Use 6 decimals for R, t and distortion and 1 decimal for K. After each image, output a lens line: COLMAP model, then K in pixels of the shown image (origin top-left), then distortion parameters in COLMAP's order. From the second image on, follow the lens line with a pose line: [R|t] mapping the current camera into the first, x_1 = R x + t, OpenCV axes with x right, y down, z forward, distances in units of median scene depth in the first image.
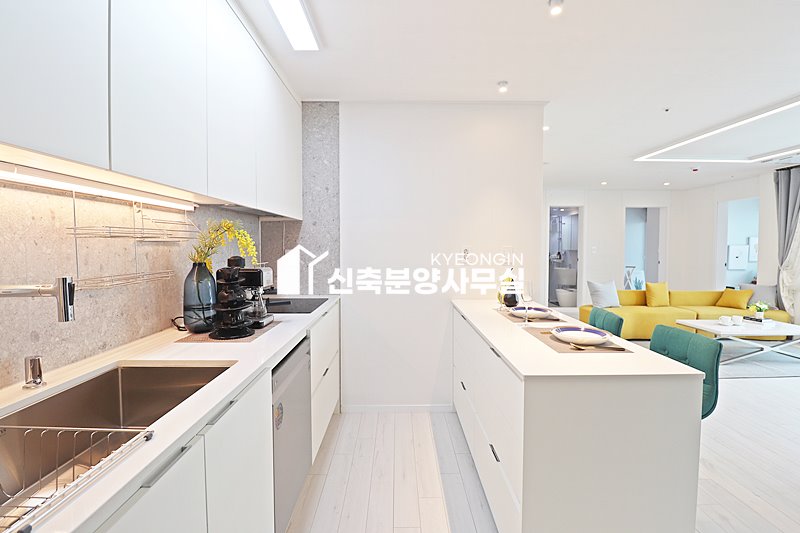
lens RADIAL K [[375.6, 0, 401.5], [0, 375.6, 259.8], [0, 0, 1]] dist [-0.020515, -0.001620]
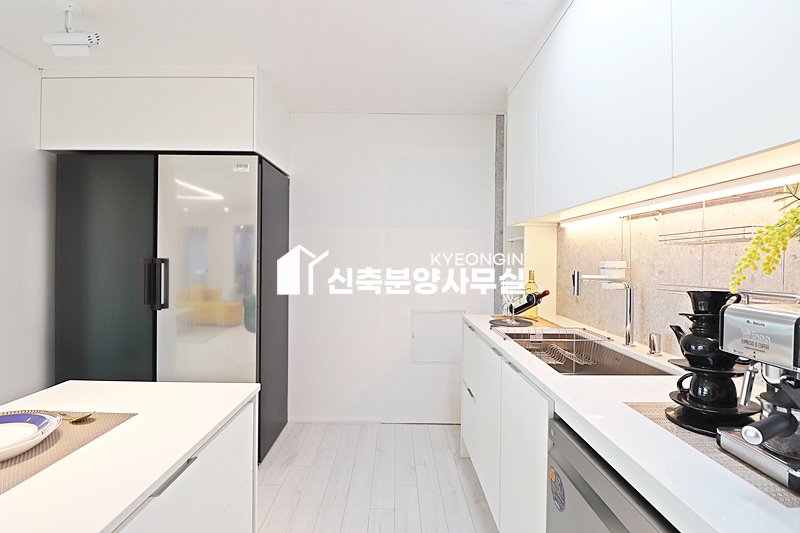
lens RADIAL K [[375.6, 0, 401.5], [0, 375.6, 259.8], [0, 0, 1]] dist [-0.020515, -0.001620]
pose [[-0.999883, 0.010355, -0.011248, -0.022442], [0.009887, 0.999114, 0.040906, -0.072198], [0.011662, 0.040790, -0.999100, 2.057854]]
